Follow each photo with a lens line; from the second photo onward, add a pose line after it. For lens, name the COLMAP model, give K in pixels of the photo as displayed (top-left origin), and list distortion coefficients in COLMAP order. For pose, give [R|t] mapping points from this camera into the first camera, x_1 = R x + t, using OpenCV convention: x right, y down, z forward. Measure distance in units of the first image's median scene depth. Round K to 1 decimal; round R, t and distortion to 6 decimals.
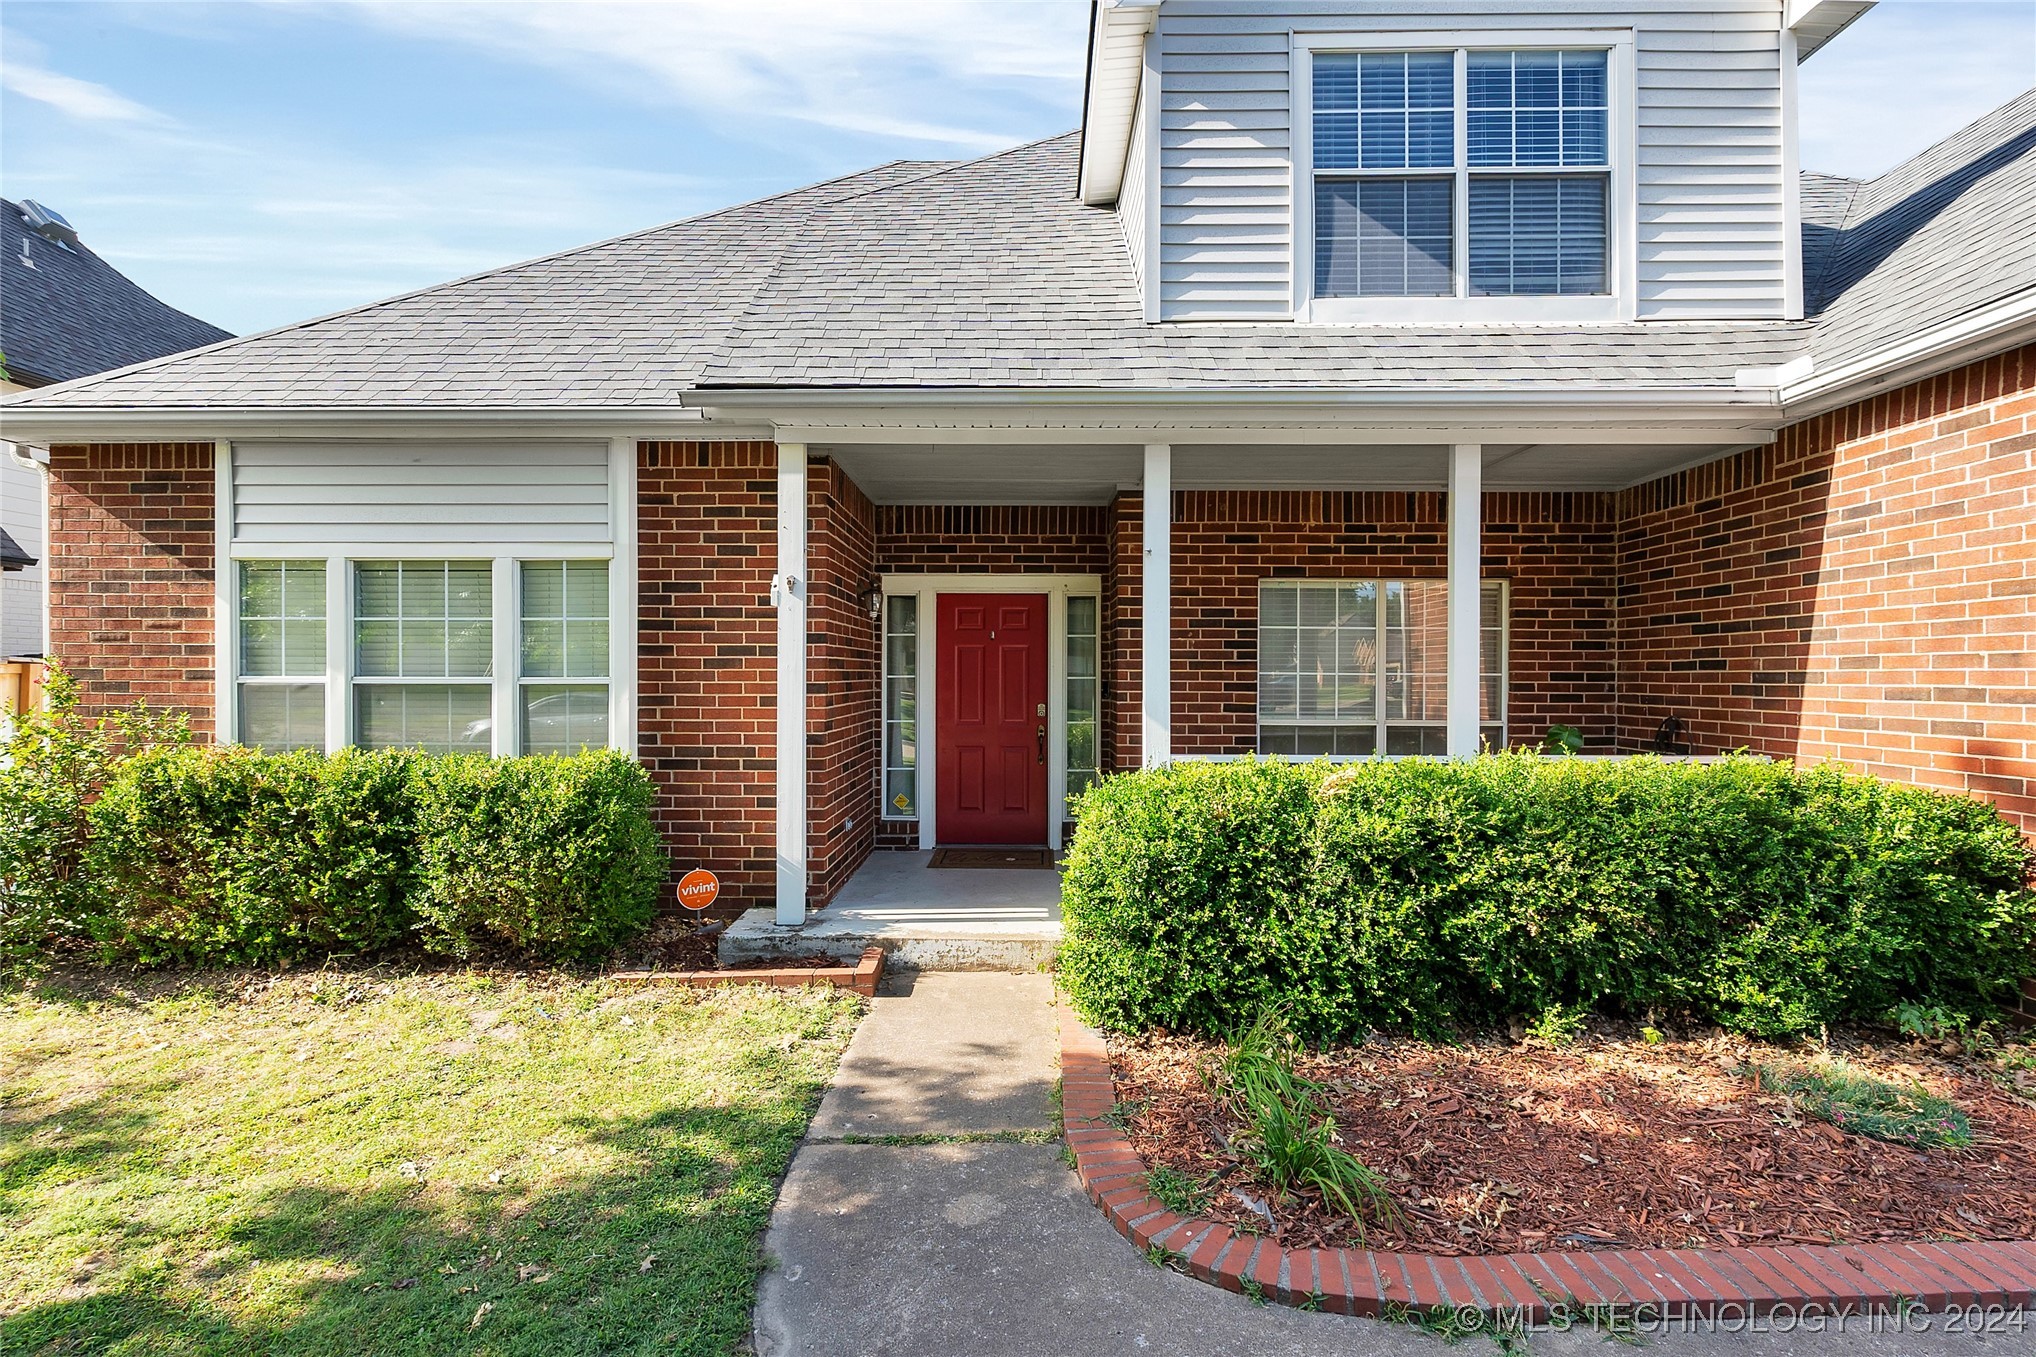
lens RADIAL K [[961.6, 0, 1026.4], [0, 961.6, 692.7], [0, 0, 1]] dist [-0.010727, -0.000101]
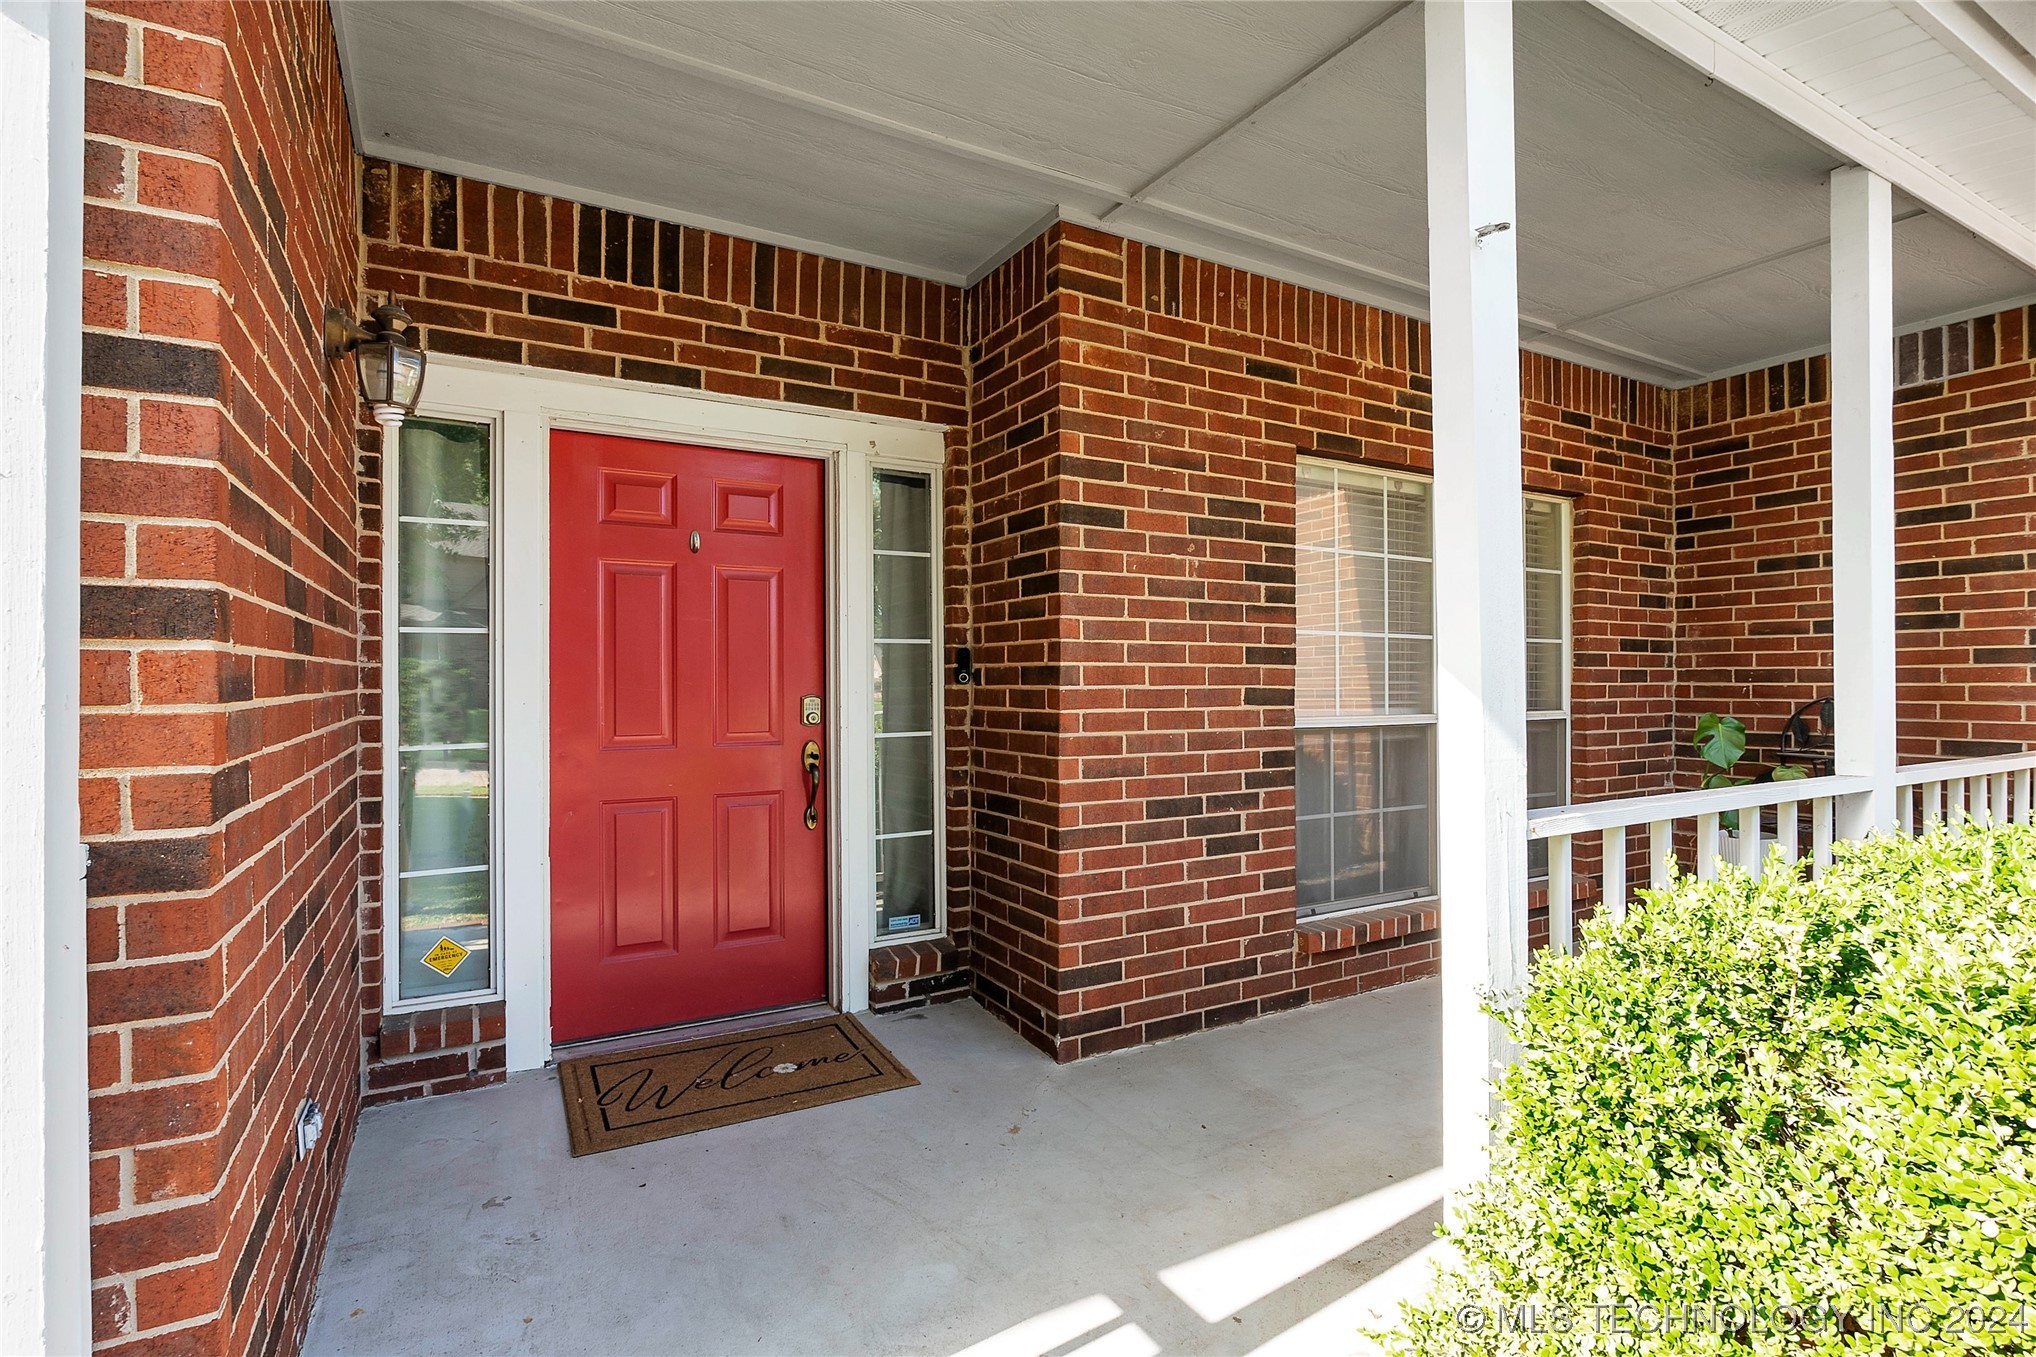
lens RADIAL K [[950.9, 0, 1093.4], [0, 950.9, 683.2], [0, 0, 1]] dist [-0.009688, 0.000239]
pose [[0.835135, -0.005121, 0.550021, -0.160946], [0.011545, 0.999900, -0.008220, 0.013857], [-0.549924, 0.013215, 0.835110, 0.719099]]
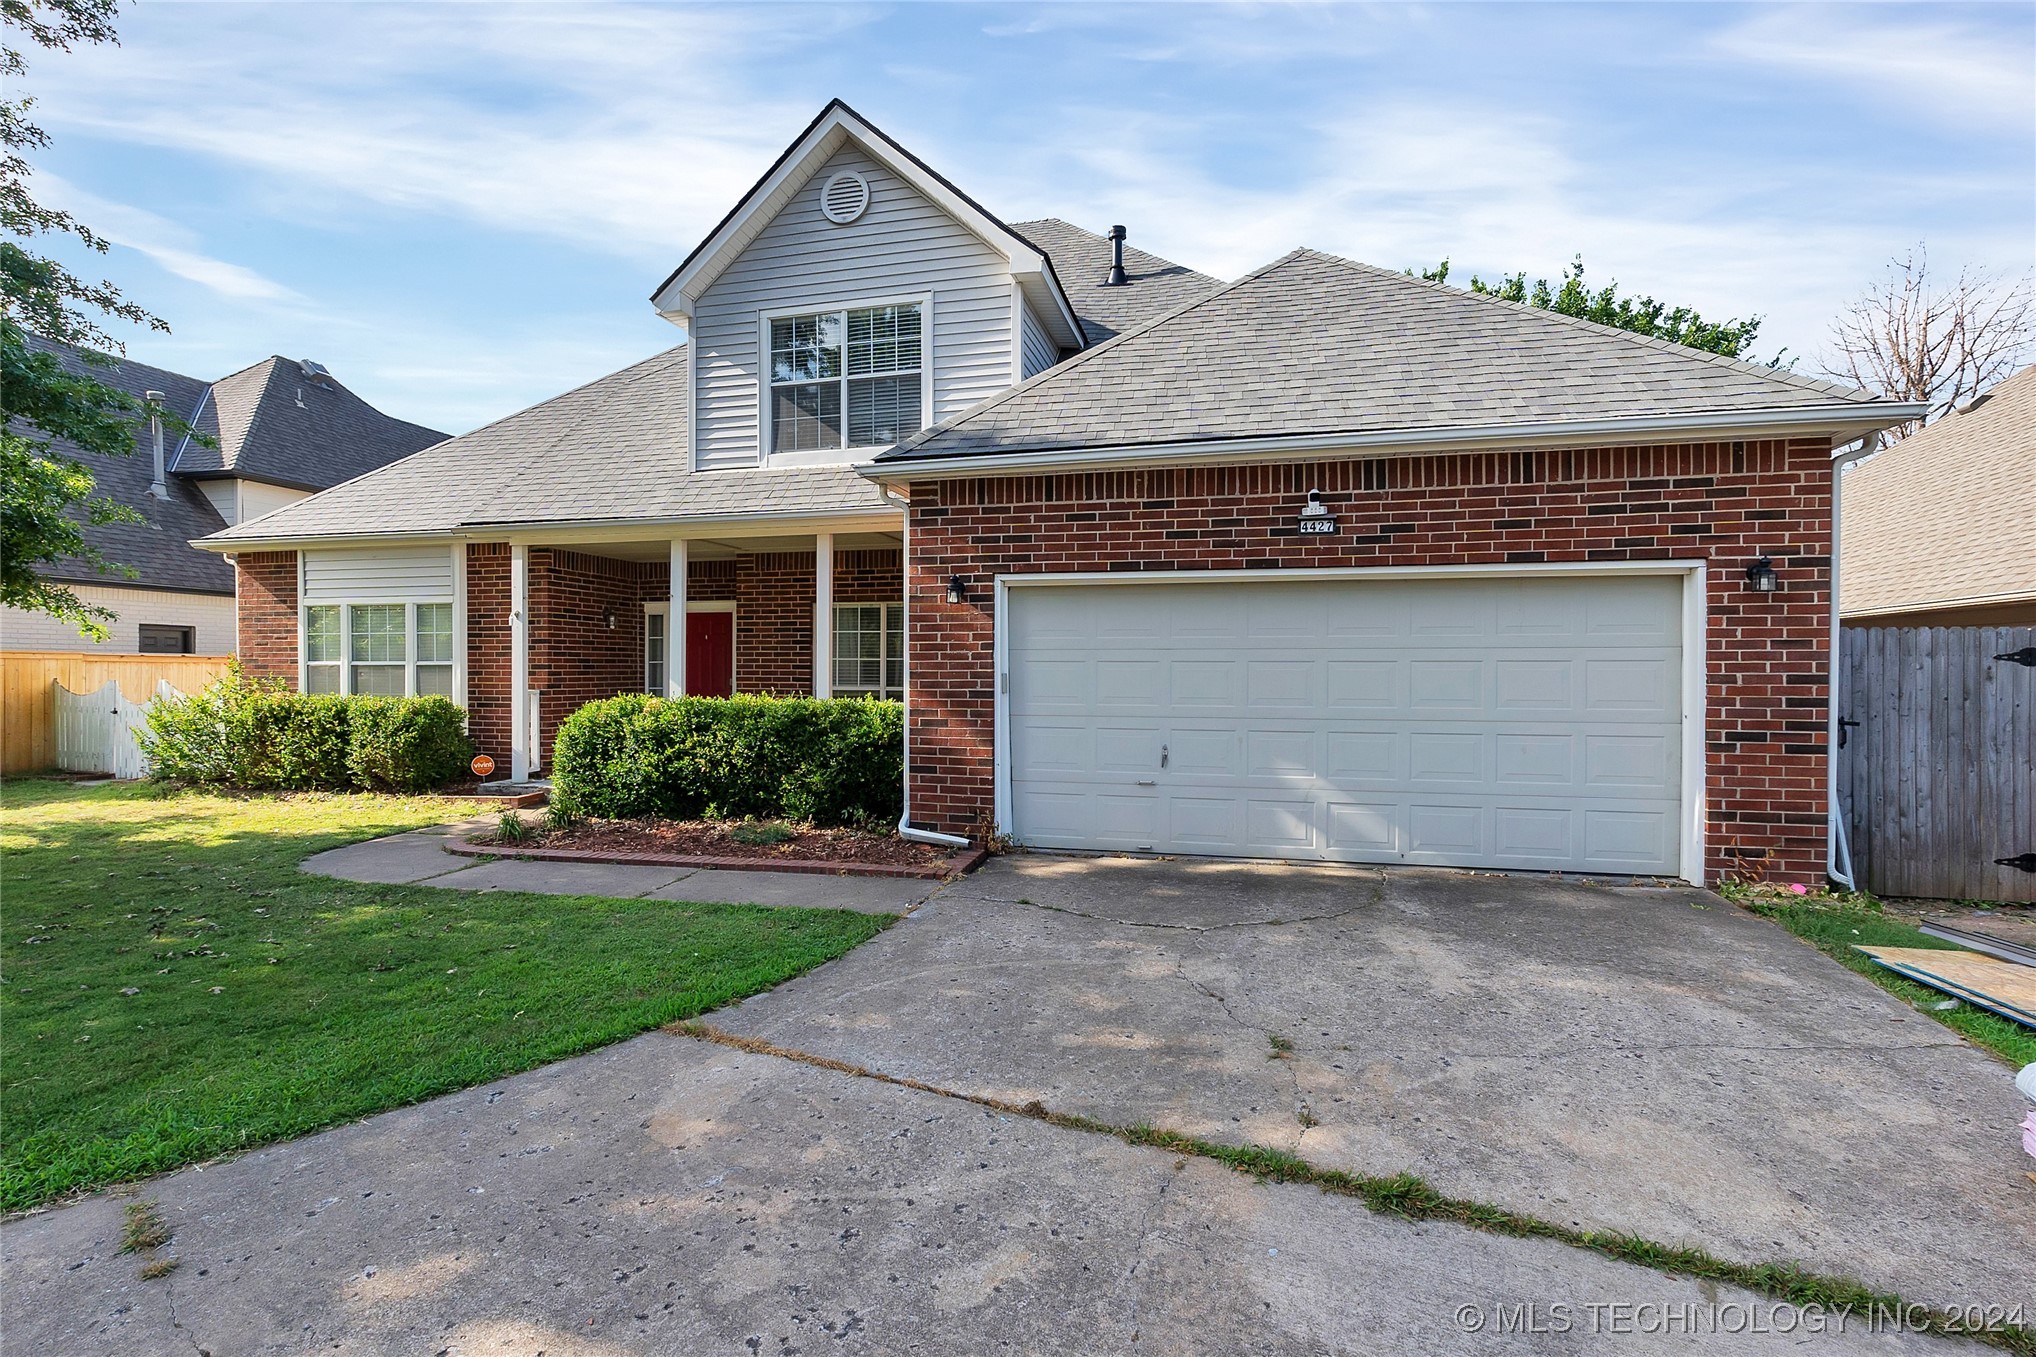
lens RADIAL K [[966.1, 0, 1020.3], [0, 966.1, 700.4], [0, 0, 1]] dist [-0.018675, -0.000031]
pose [[0.973788, 0.005784, -0.227383, 1.174545], [-0.002579, 0.999893, 0.014391, 0.033514], [0.227442, -0.013427, 0.973699, -0.689424]]
